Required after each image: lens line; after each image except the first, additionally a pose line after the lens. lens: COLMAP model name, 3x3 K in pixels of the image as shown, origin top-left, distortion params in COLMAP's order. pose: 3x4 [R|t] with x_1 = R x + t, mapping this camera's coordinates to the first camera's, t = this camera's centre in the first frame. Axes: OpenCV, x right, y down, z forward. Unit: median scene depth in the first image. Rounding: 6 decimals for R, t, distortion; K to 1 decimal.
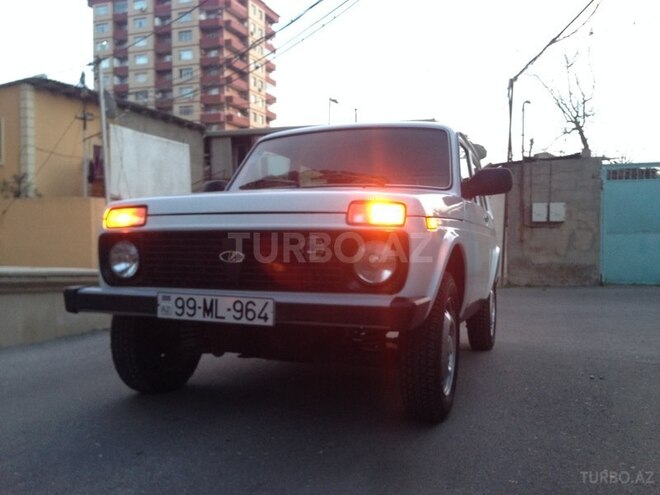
lens RADIAL K [[609.8, 0, 330.0], [0, 609.8, 247.5], [0, 0, 1]] dist [0.123352, -0.213608]
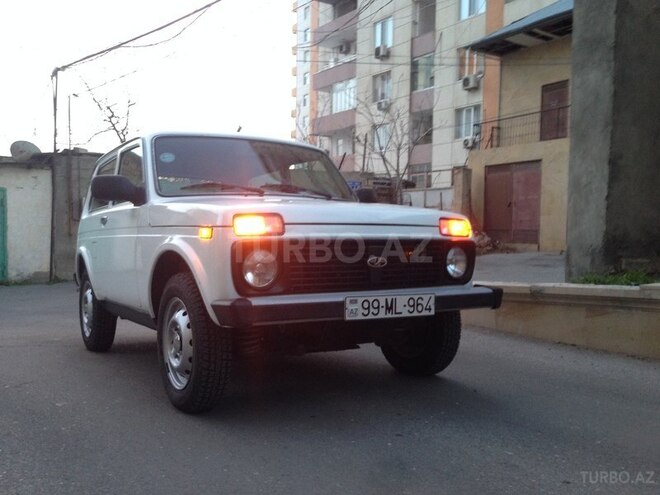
lens RADIAL K [[609.8, 0, 330.0], [0, 609.8, 247.5], [0, 0, 1]] dist [0.123352, -0.213608]
pose [[0.589140, -0.016966, 0.807853, -1.200217], [0.003280, 0.999822, 0.018606, -0.036086], [-0.808024, -0.008311, 0.589091, 0.398035]]
